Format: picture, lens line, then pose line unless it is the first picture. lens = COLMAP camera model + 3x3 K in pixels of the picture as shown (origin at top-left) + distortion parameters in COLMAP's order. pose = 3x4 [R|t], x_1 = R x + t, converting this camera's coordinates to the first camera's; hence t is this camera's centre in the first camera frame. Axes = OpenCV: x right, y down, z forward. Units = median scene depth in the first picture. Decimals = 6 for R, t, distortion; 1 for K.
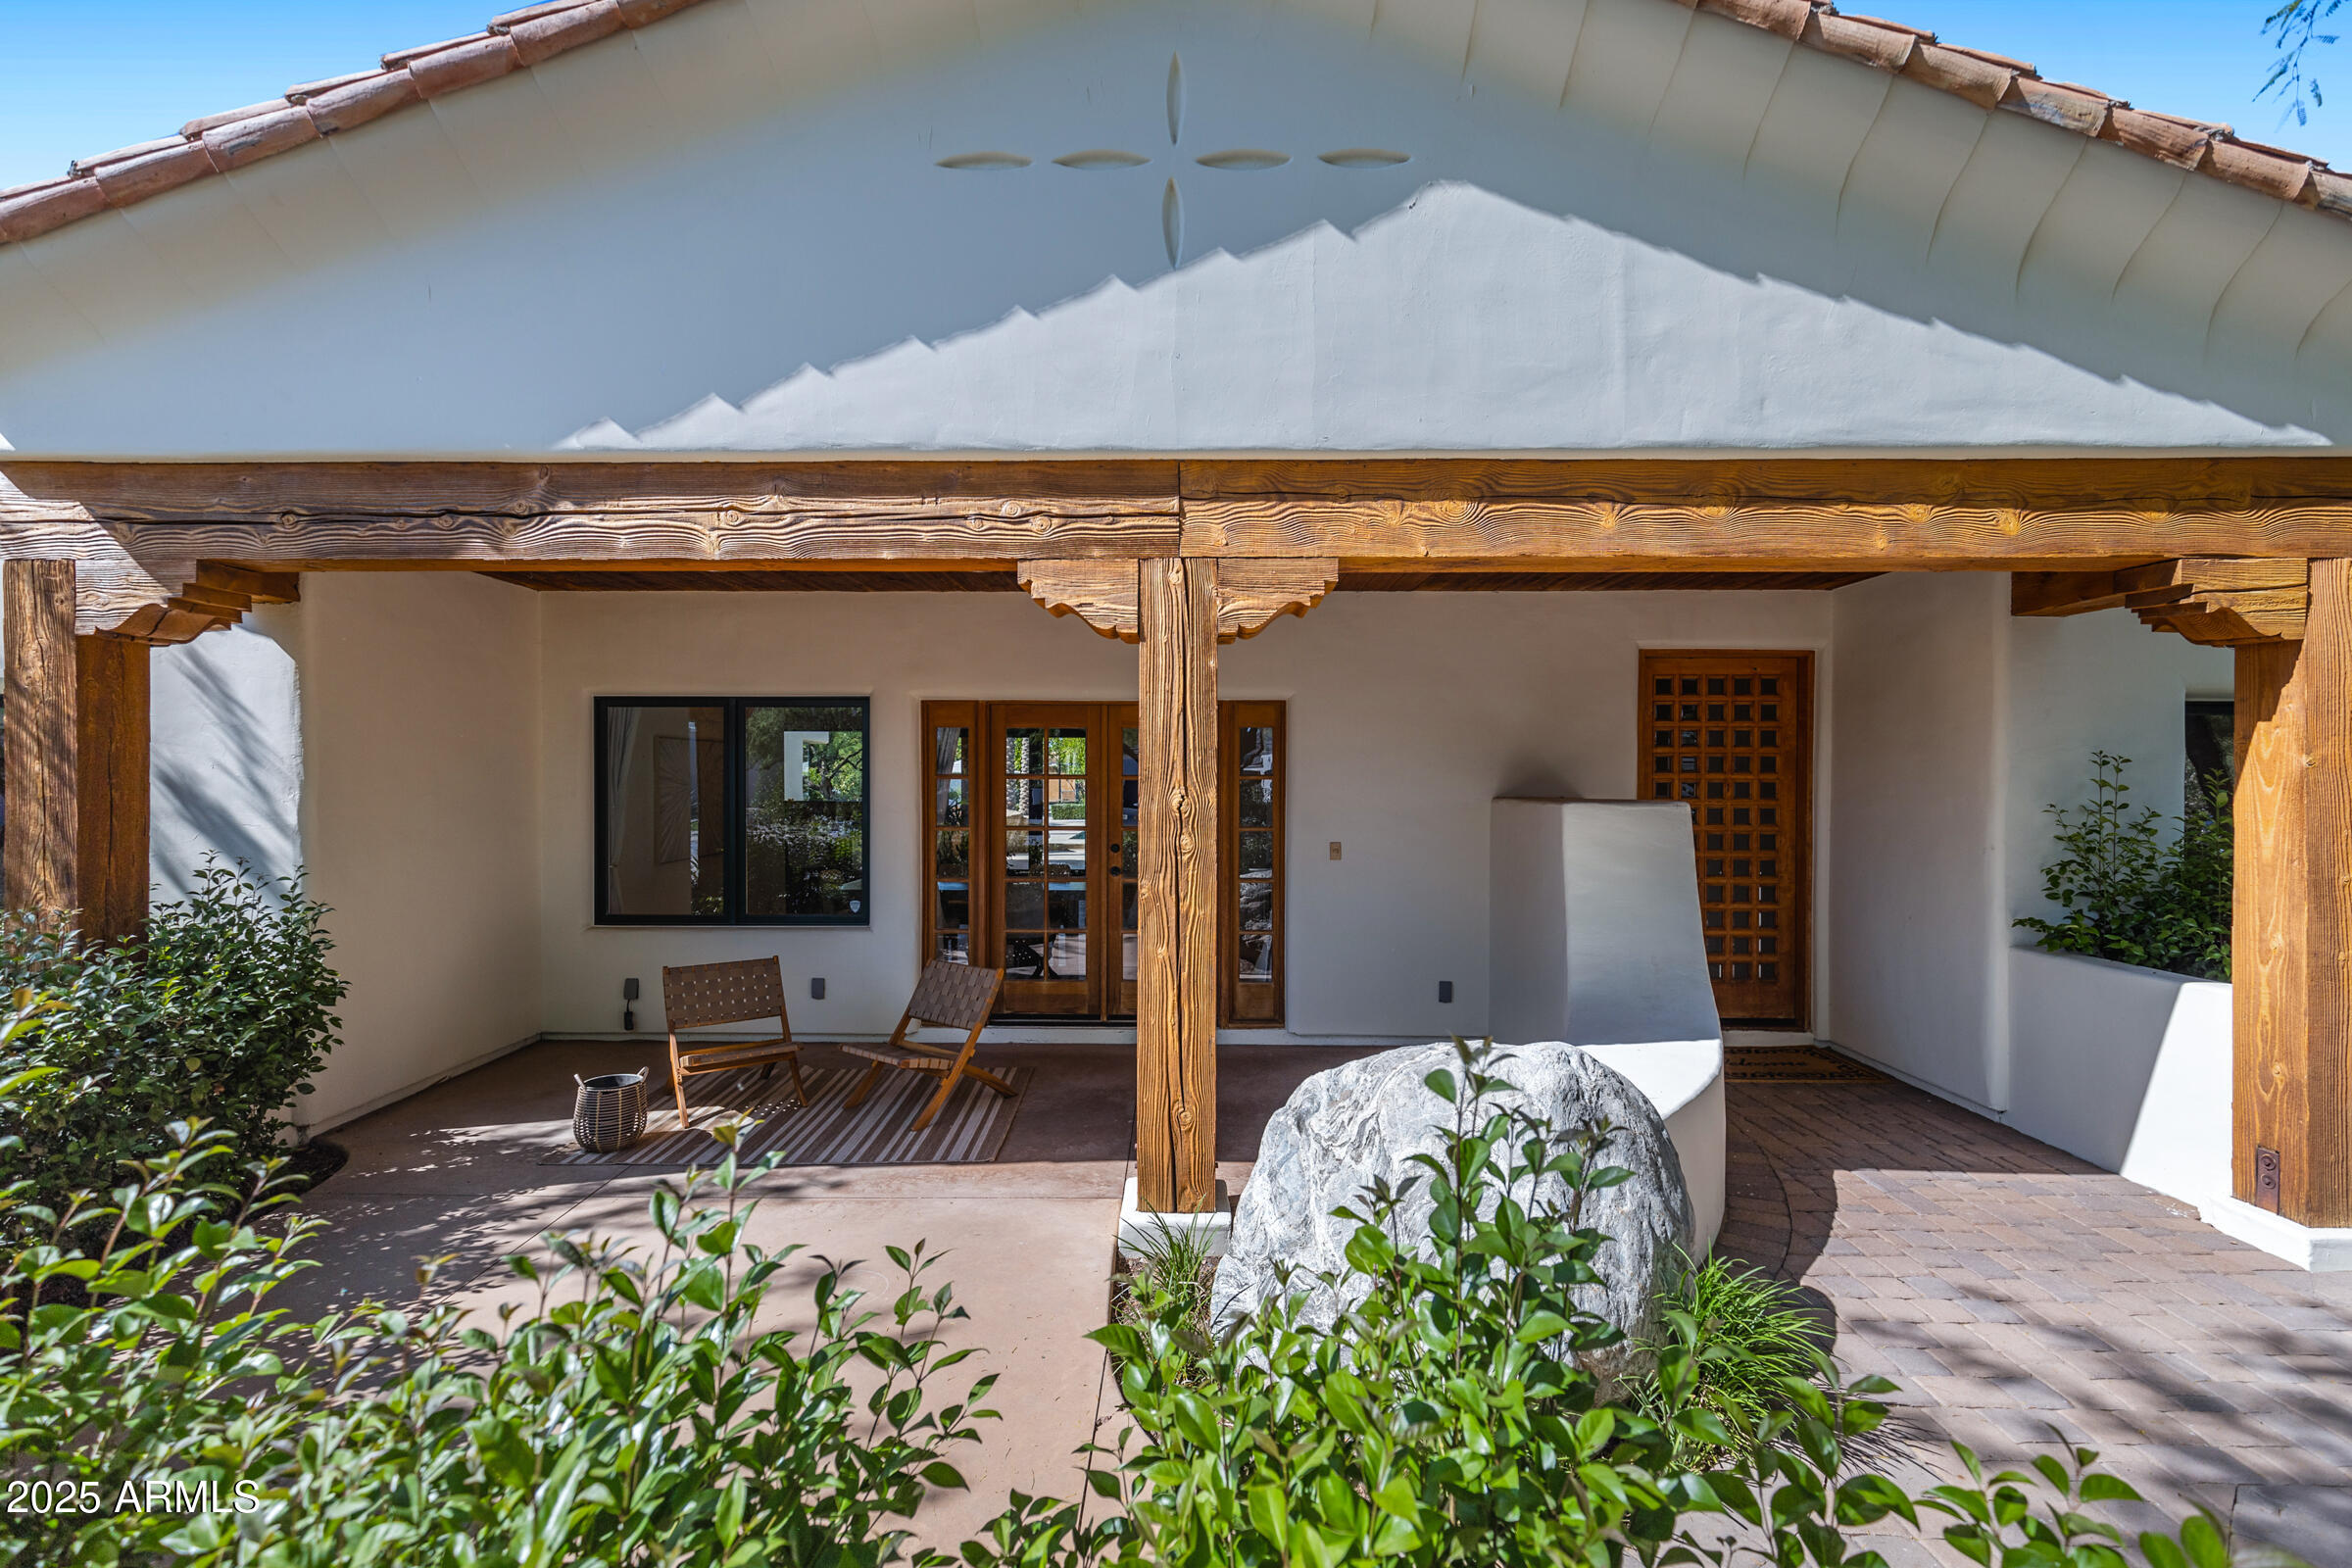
lens RADIAL K [[1077.5, 0, 1180.6], [0, 1077.5, 788.7], [0, 0, 1]] dist [0.005666, 0.001118]
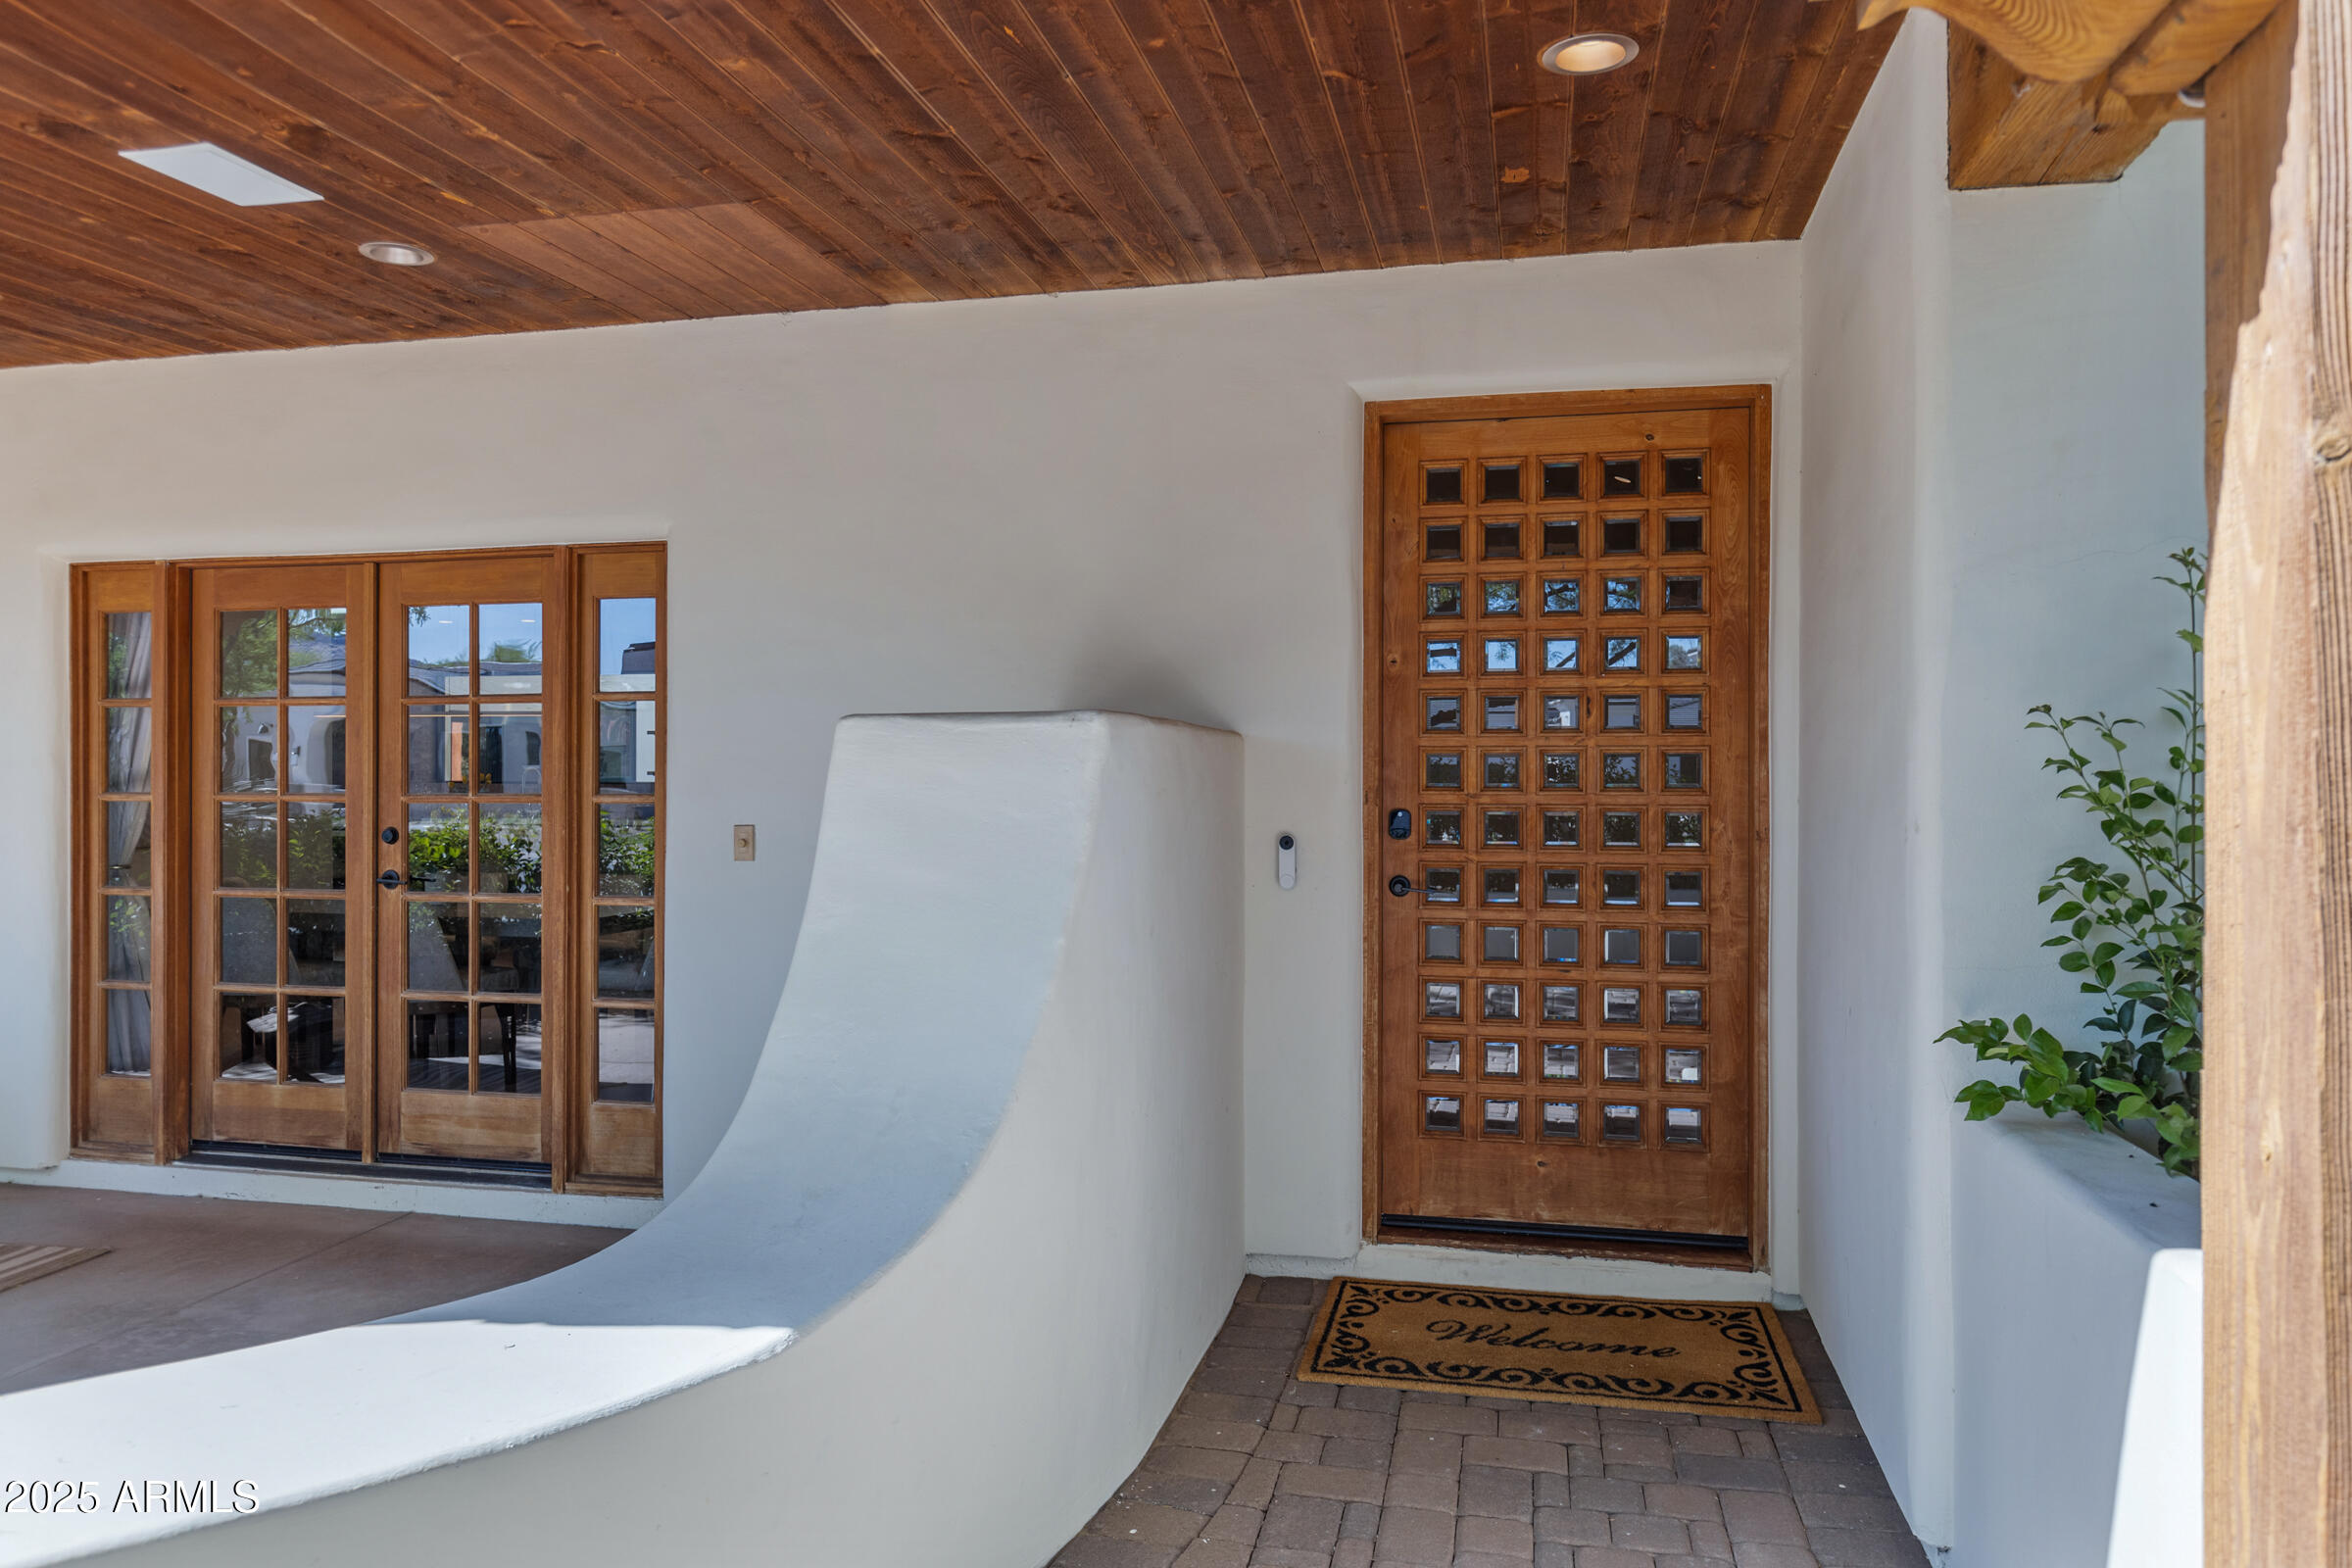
lens RADIAL K [[1581.2, 0, 1185.9], [0, 1581.2, 774.5], [0, 0, 1]] dist [0.016659, -0.004179]
pose [[0.975882, -0.002593, -0.218285, 0.498708], [0.000807, 0.999965, -0.008271, 0.032804], [0.218299, 0.007895, 0.975850, 0.335167]]
